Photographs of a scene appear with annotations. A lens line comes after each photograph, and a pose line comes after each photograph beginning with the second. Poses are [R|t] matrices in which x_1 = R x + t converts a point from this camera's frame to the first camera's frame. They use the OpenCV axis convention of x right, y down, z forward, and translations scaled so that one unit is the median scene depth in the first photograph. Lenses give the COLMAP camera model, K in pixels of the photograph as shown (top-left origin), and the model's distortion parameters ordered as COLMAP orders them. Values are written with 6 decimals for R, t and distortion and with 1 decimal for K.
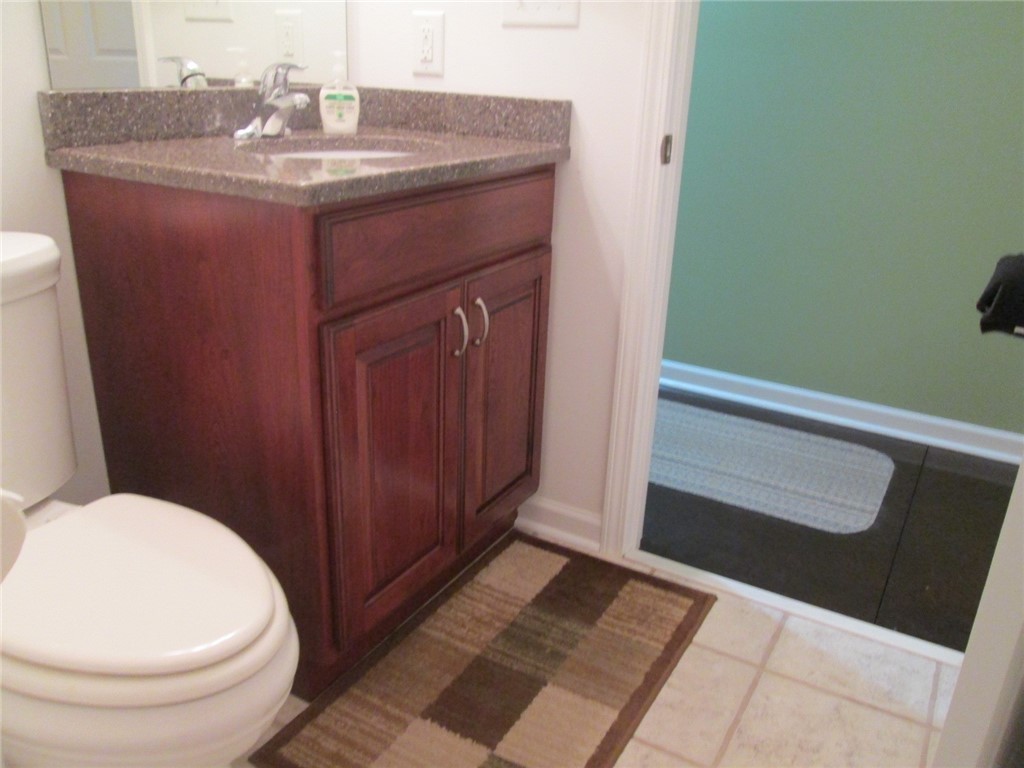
lens RADIAL K [[854.2, 0, 517.5], [0, 854.2, 389.5], [0, 0, 1]] dist [-0.050577, 0.016854]
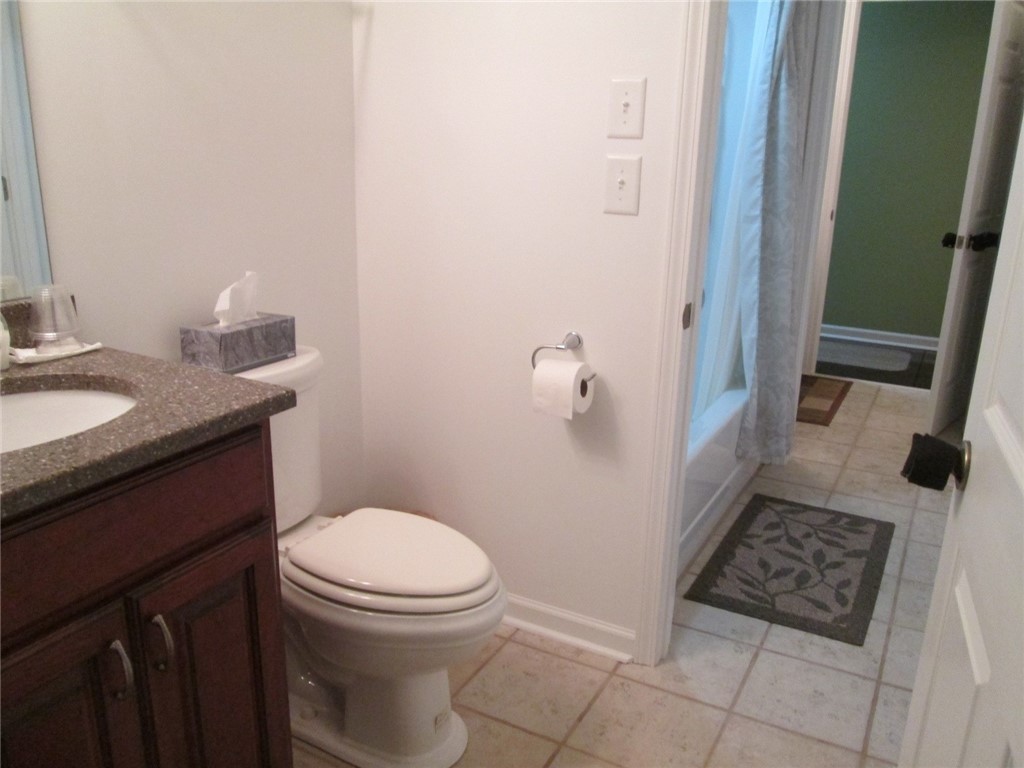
lens RADIAL K [[841.3, 0, 508.5], [0, 841.3, 391.4], [0, 0, 1]] dist [-0.045436, 0.005745]
pose [[0.999692, -0.022310, 0.010892, -0.903902], [0.023063, 0.996930, -0.074826, 0.460620], [-0.009189, 0.075054, 0.997137, -1.648868]]
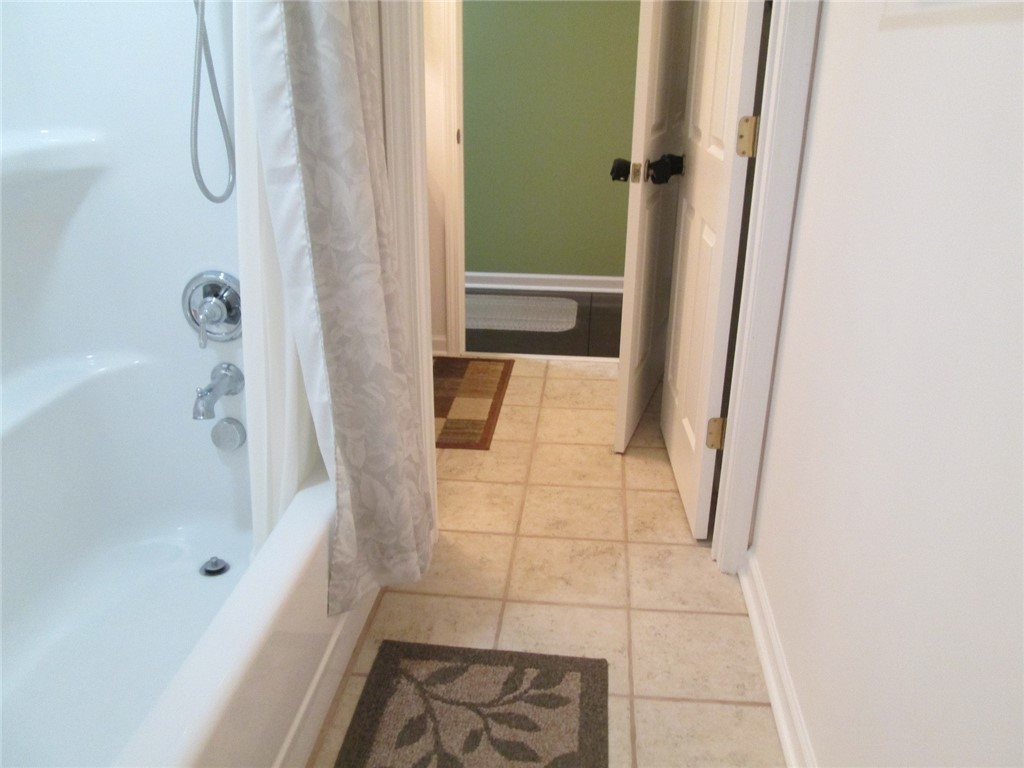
lens RADIAL K [[854.2, 0, 517.5], [0, 854.2, 389.5], [0, 0, 1]] dist [-0.050577, 0.016854]
pose [[0.909200, -0.183660, 0.373663, -0.538914], [0.175792, 0.982870, 0.055353, 0.210791], [-0.377428, 0.015360, 0.925912, -0.887123]]
